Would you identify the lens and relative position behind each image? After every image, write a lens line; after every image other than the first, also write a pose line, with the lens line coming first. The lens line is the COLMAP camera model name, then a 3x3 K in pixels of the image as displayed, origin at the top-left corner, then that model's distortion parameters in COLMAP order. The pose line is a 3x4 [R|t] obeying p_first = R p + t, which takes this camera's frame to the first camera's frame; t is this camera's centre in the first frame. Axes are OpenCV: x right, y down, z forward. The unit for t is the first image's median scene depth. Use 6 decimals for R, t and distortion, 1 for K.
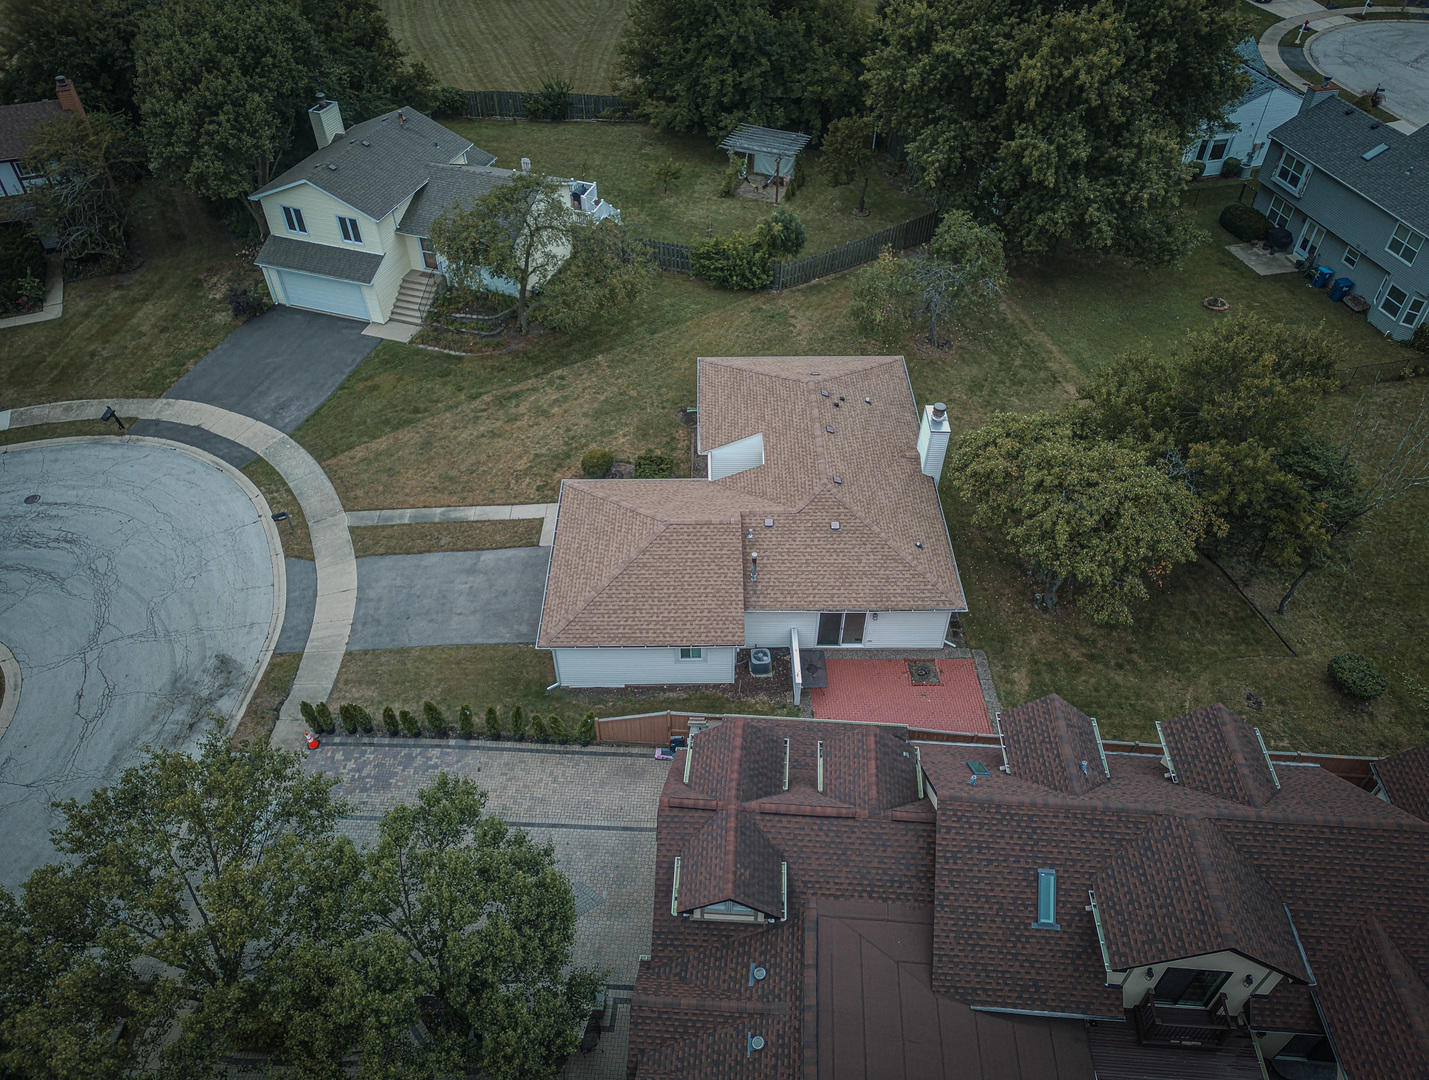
lens RADIAL K [[1033.9, 0, 738.5], [0, 1033.9, 541.3], [0, 0, 1]] dist [0.097016, -0.106699]
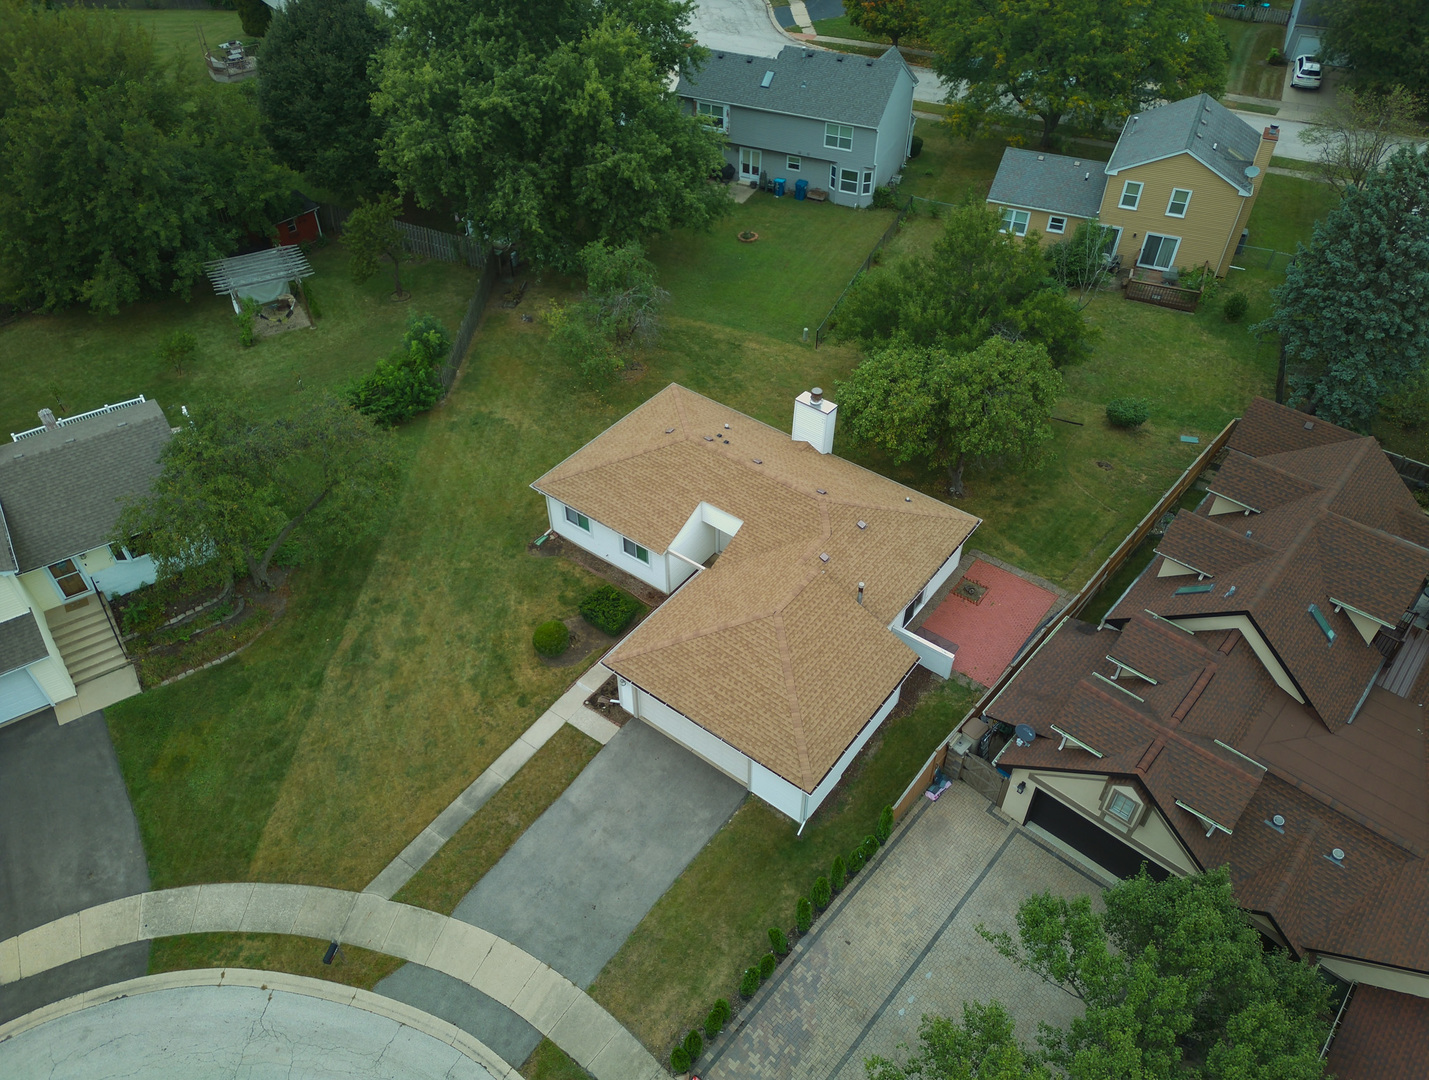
lens RADIAL K [[1019.2, 0, 743.0], [0, 1019.2, 535.8], [0, 0, 1]] dist [0.042956, -0.001063]
pose [[0.613145, -0.539926, 0.576657, -0.498660], [0.537845, 0.819975, 0.195868, -0.234088], [-0.578598, 0.190057, 0.793160, 0.220755]]
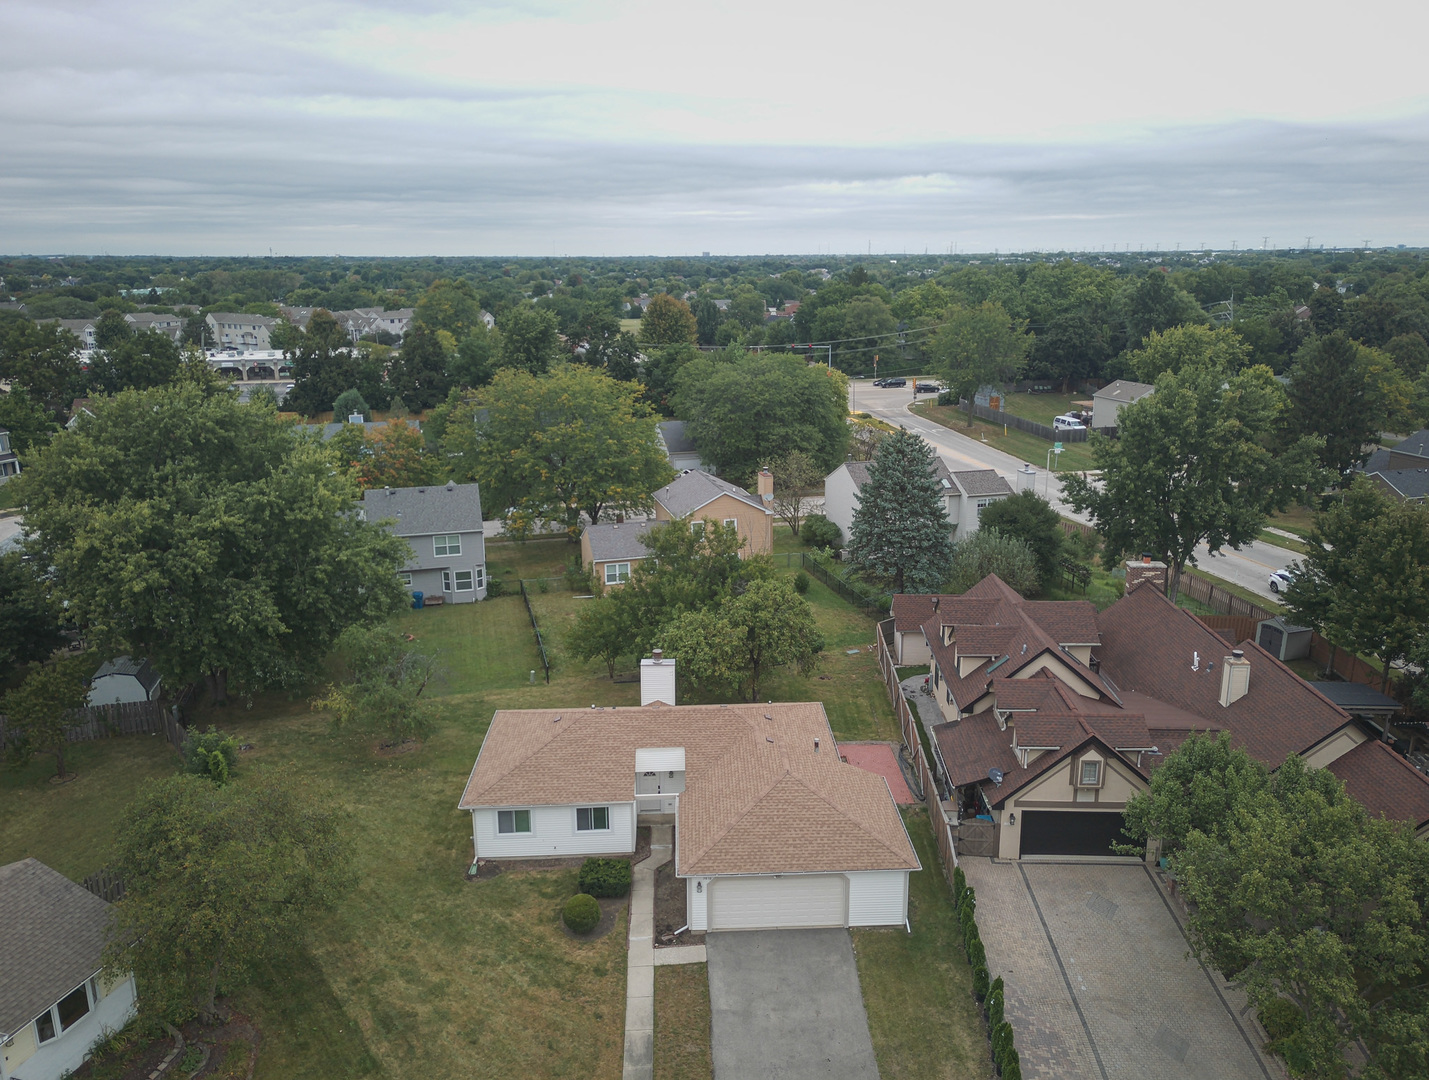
lens RADIAL K [[1033.9, 0, 738.5], [0, 1033.9, 541.3], [0, 0, 1]] dist [0.097016, -0.106699]
pose [[-0.029079, -0.272388, 0.961748, -0.899754], [0.687880, 0.692637, 0.216968, -0.392045], [-0.725241, 0.667877, 0.167229, 0.582937]]
